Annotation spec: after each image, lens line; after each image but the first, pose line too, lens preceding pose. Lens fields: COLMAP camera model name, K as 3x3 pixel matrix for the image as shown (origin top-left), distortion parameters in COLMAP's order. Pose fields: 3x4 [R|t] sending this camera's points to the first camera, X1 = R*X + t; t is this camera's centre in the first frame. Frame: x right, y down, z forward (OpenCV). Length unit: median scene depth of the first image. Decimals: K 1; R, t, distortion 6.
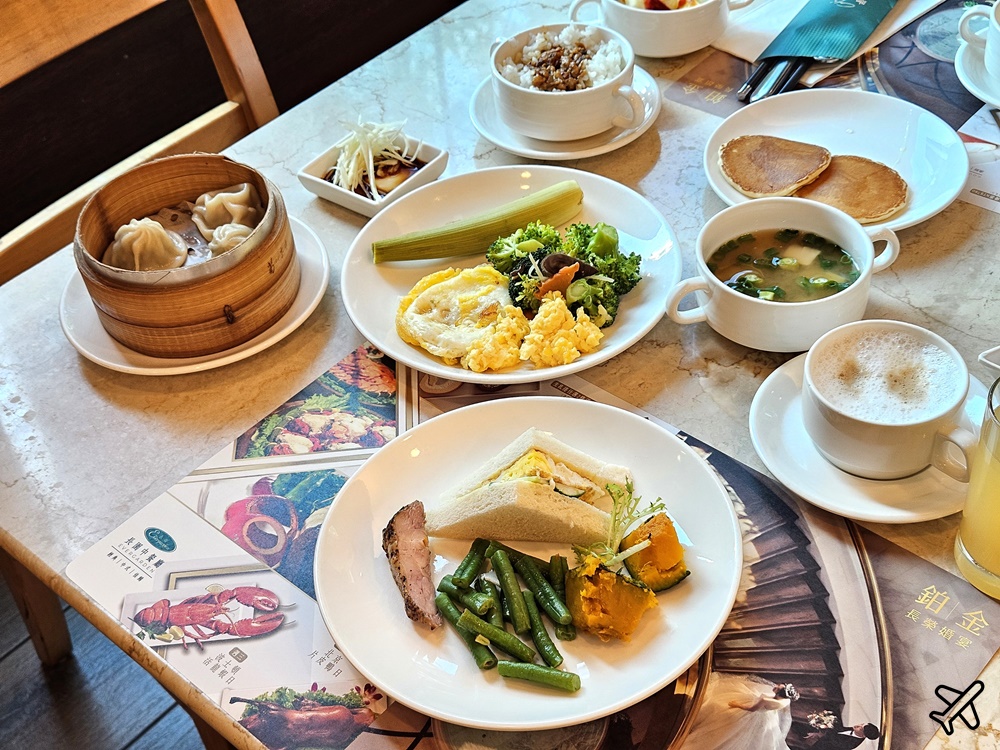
lens RADIAL K [[1378.1, 0, 500.0], [0, 1378.1, 375.0], [0, 0, 1]] dist [0.036631, -0.000147]
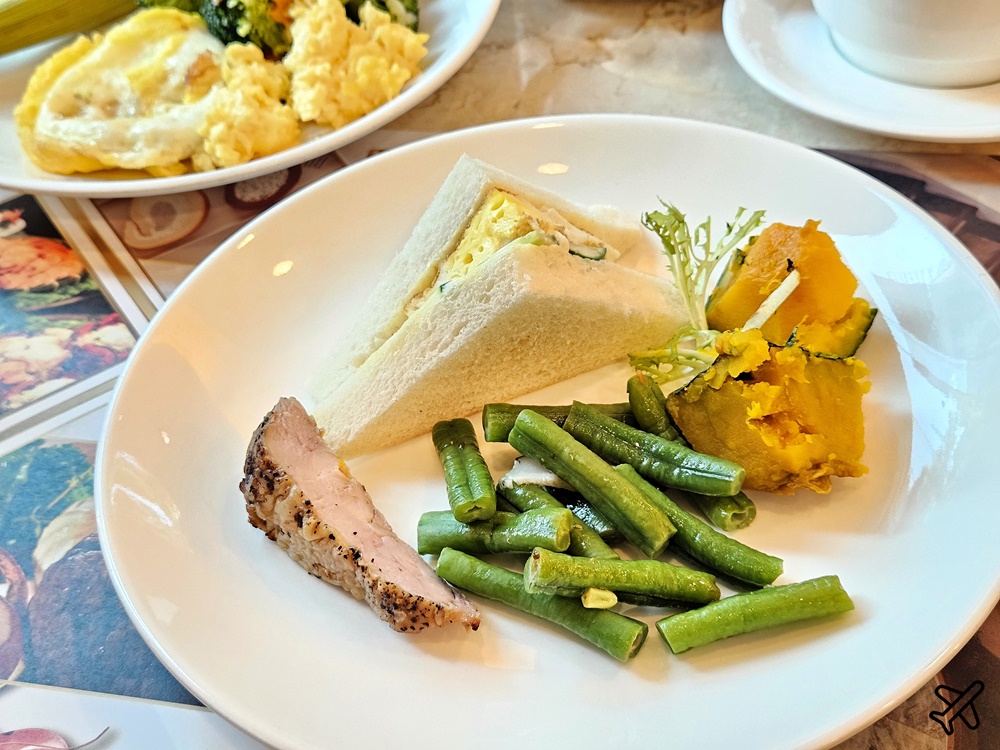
lens RADIAL K [[1378.1, 0, 500.0], [0, 1378.1, 375.0], [0, 0, 1]] dist [0.036631, -0.000147]
pose [[0.868537, -0.354727, 0.346139, -0.151084], [0.358394, 0.931905, 0.055739, 0.084300], [-0.342341, 0.075642, 0.936526, 0.553243]]
